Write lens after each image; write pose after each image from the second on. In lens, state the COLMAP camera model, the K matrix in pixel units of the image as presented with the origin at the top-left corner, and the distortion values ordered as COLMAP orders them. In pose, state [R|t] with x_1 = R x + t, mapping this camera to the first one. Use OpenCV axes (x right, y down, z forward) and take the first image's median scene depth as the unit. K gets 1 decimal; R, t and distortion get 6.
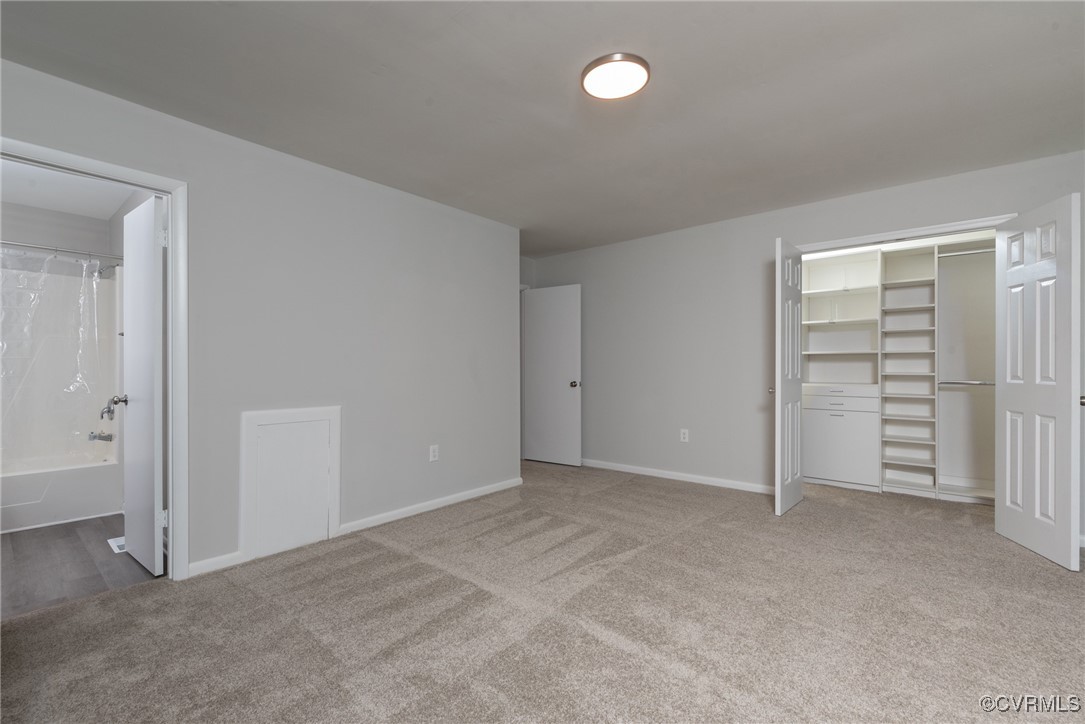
lens RADIAL K [[469.1, 0, 531.9], [0, 469.1, 367.1], [0, 0, 1]] dist [0.003468, 0.000249]
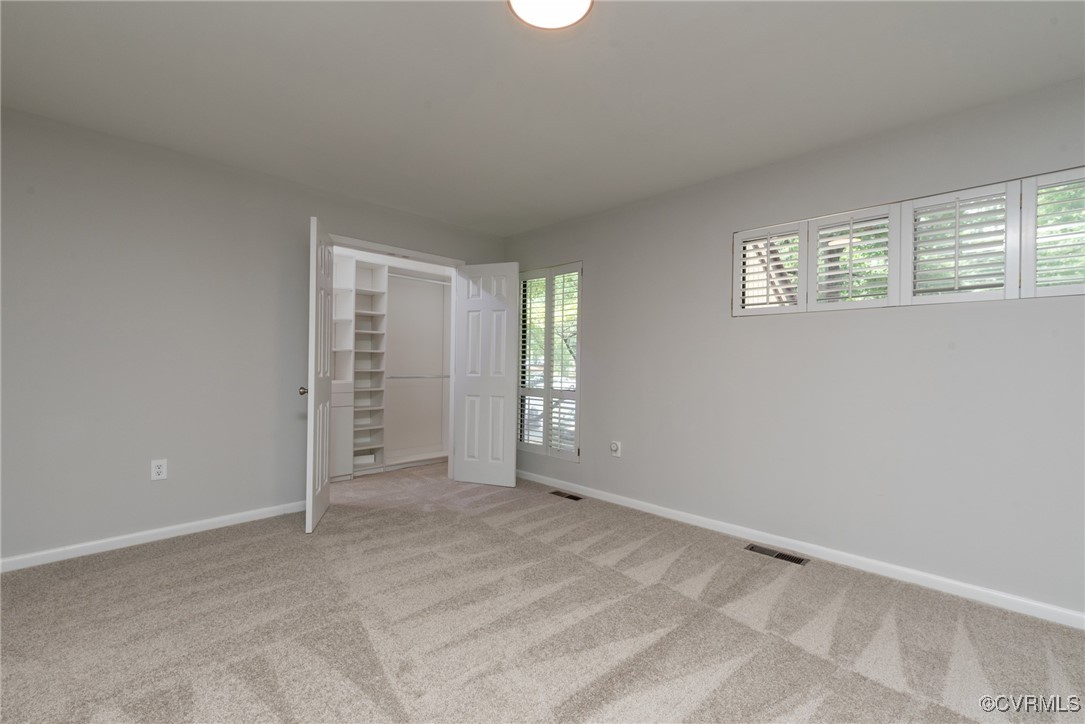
lens RADIAL K [[469.1, 0, 531.9], [0, 469.1, 367.1], [0, 0, 1]] dist [0.003468, 0.000249]
pose [[0.078358, -0.006873, 0.996902, -0.330987], [-0.009882, 0.999922, 0.007670, -0.006115], [-0.996876, -0.010452, 0.078284, 0.521385]]
